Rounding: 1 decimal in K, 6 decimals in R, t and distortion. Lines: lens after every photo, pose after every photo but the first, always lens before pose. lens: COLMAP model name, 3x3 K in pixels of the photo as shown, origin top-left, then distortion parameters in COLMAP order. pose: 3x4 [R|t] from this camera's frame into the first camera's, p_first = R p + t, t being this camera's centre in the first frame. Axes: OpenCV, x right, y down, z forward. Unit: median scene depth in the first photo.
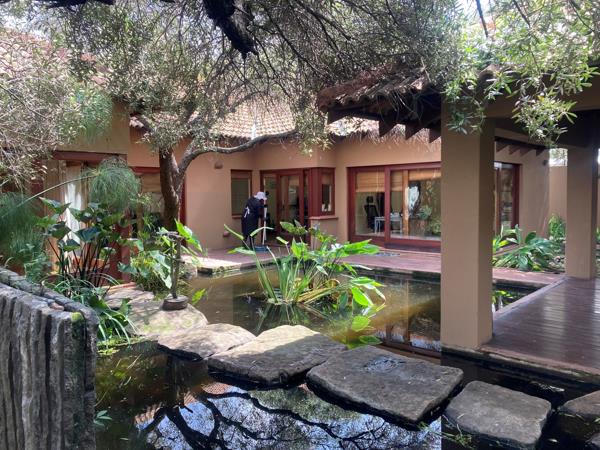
lens RADIAL K [[476.4, 0, 300.0], [0, 476.4, 225.0], [0, 0, 1]] dist [0.044578, -0.008772]
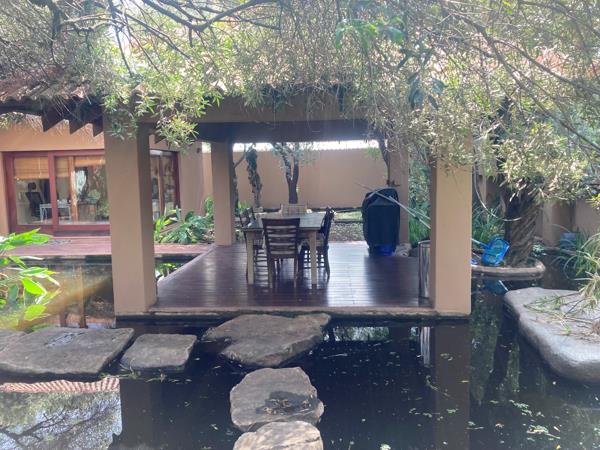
lens RADIAL K [[476.6, 0, 299.9], [0, 476.6, 214.4], [0, 0, 1]] dist [-0.000576, 0.012069]
pose [[0.787464, -0.063790, 0.613050, -0.036626], [0.052004, 0.997960, 0.037042, -0.009905], [-0.614163, 0.002712, 0.789175, -0.145277]]
